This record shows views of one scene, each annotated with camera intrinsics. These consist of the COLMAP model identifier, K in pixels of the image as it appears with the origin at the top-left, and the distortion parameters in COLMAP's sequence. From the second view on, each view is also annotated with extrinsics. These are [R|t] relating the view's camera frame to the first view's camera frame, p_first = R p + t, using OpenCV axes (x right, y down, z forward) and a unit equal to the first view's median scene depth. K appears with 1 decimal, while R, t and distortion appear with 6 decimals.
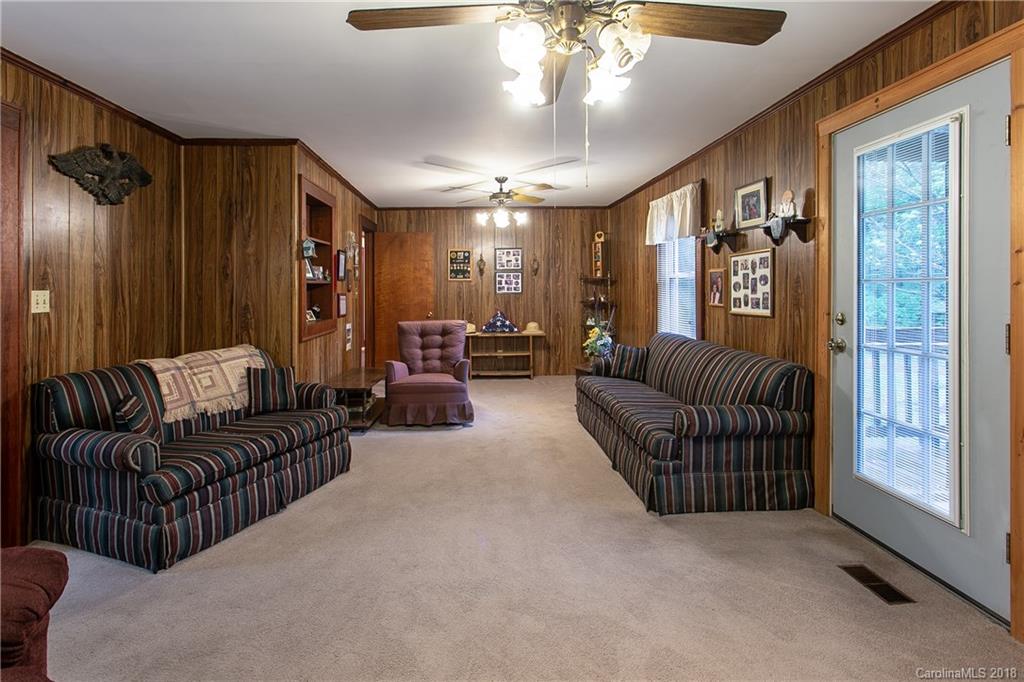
lens RADIAL K [[505.1, 0, 503.5], [0, 505.1, 294.0], [0, 0, 1]] dist [0.006511, 0.001334]
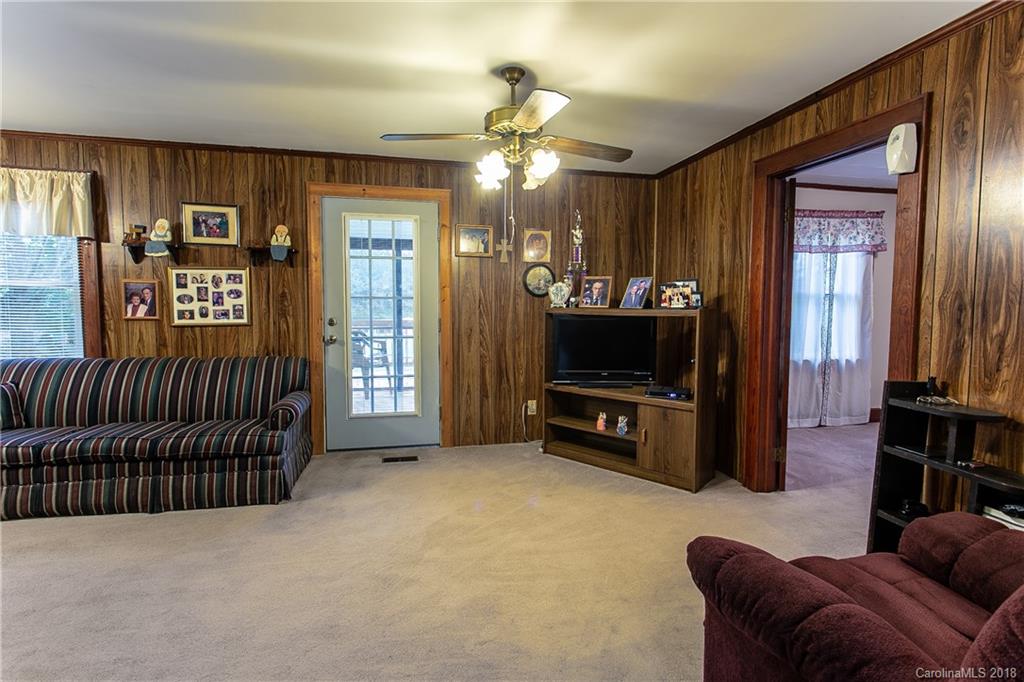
lens RADIAL K [[459.5, 0, 512.0], [0, 459.5, 341.0], [0, 0, 1]] dist [-0.001818, -0.000091]
pose [[-0.136704, -0.082963, 0.987132, -0.613390], [0.001237, 0.996472, 0.083919, -0.007448], [-0.990611, 0.012693, -0.136119, 0.512635]]
